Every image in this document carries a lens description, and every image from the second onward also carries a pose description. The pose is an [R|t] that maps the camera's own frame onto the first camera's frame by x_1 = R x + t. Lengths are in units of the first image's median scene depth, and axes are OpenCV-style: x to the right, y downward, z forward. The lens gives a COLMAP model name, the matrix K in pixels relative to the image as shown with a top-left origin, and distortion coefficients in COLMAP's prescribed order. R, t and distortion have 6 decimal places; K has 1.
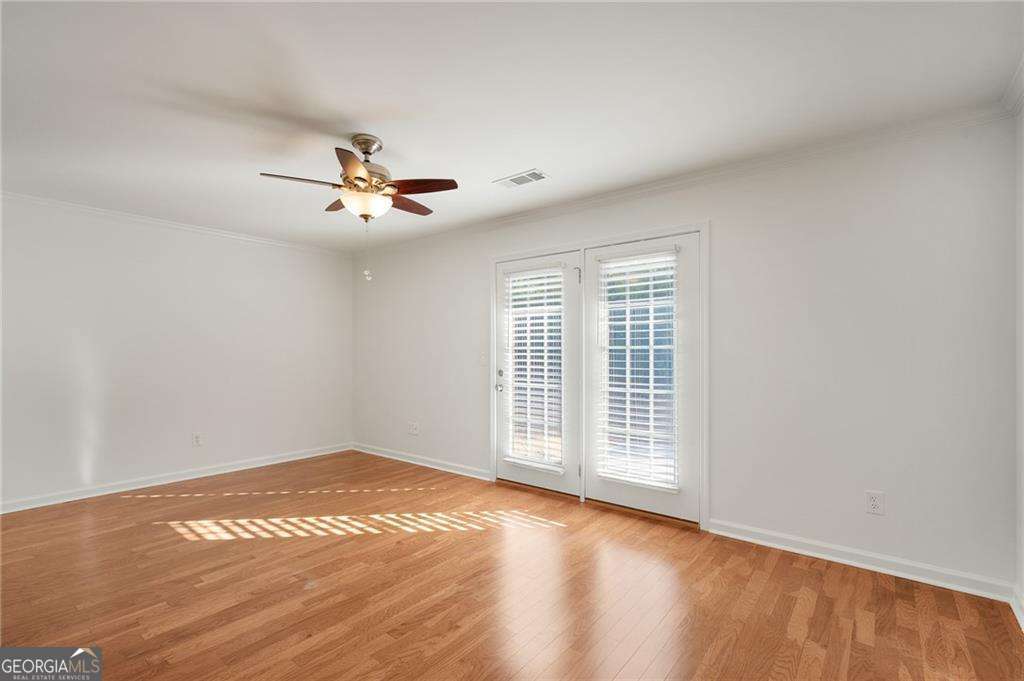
lens RADIAL K [[469.0, 0, 519.9], [0, 469.0, 354.0], [0, 0, 1]] dist [0.002705, 0.000486]
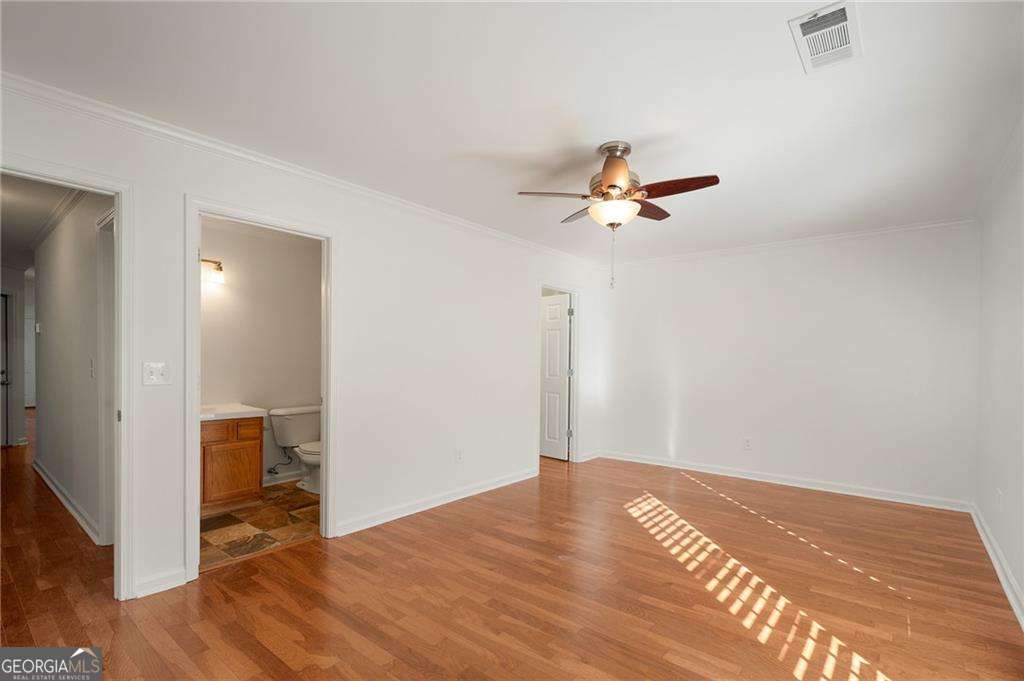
lens RADIAL K [[469.0, 0, 511.6], [0, 469.0, 360.0], [0, 0, 1]] dist [0.002705, 0.000486]
pose [[-0.019082, 0.000277, -0.999818, 0.538430], [-0.013844, 0.999904, 0.000541, -0.001298], [0.999722, 0.013851, -0.019077, 0.645856]]
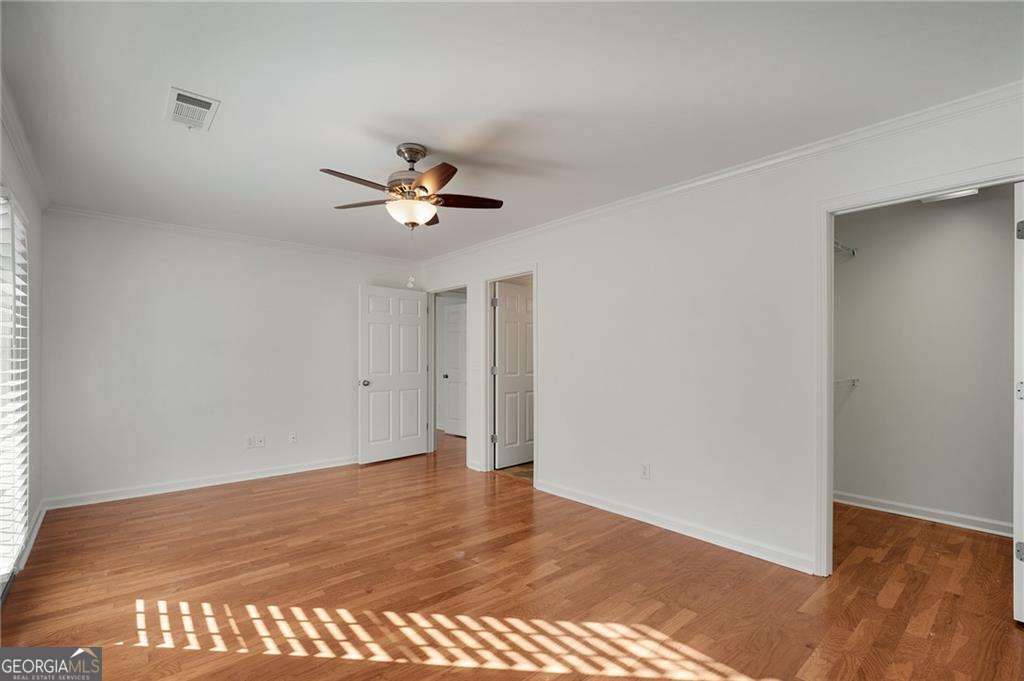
lens RADIAL K [[469.0, 0, 511.2], [0, 469.0, 361.5], [0, 0, 1]] dist [0.002705, 0.000486]
pose [[-0.982171, -0.001357, 0.187986, -0.580203], [0.000735, 0.999939, 0.011055, -0.003662], [-0.187989, 0.010996, -0.982110, 1.559997]]
